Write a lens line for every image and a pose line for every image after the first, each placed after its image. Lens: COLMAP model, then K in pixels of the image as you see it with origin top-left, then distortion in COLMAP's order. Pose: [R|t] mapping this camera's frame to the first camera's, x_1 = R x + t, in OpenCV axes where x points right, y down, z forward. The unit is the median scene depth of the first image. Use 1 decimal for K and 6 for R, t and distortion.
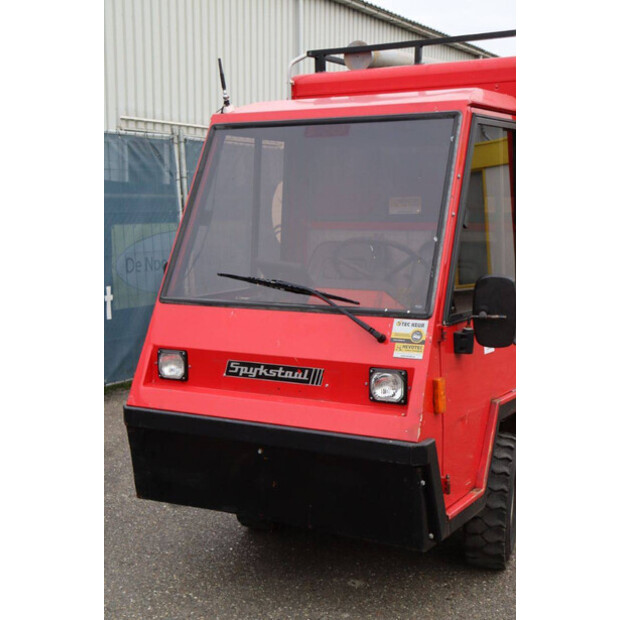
lens RADIAL K [[949.6, 0, 310.5], [0, 949.6, 309.7], [0, 0, 1]] dist [0.149499, 0.000000]
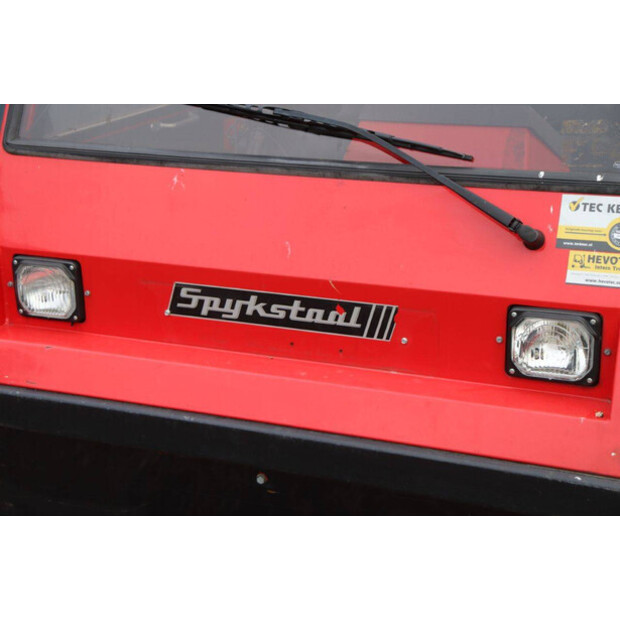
lens RADIAL K [[1191.4, 0, 309.3], [0, 1191.4, 311.2], [0, 0, 1]] dist [0.275562, 0.000000]
pose [[0.991584, -0.048952, 0.119854, -0.095716], [0.025153, 0.980963, 0.192557, -0.046652], [-0.126999, -0.187922, 0.973939, 0.430500]]
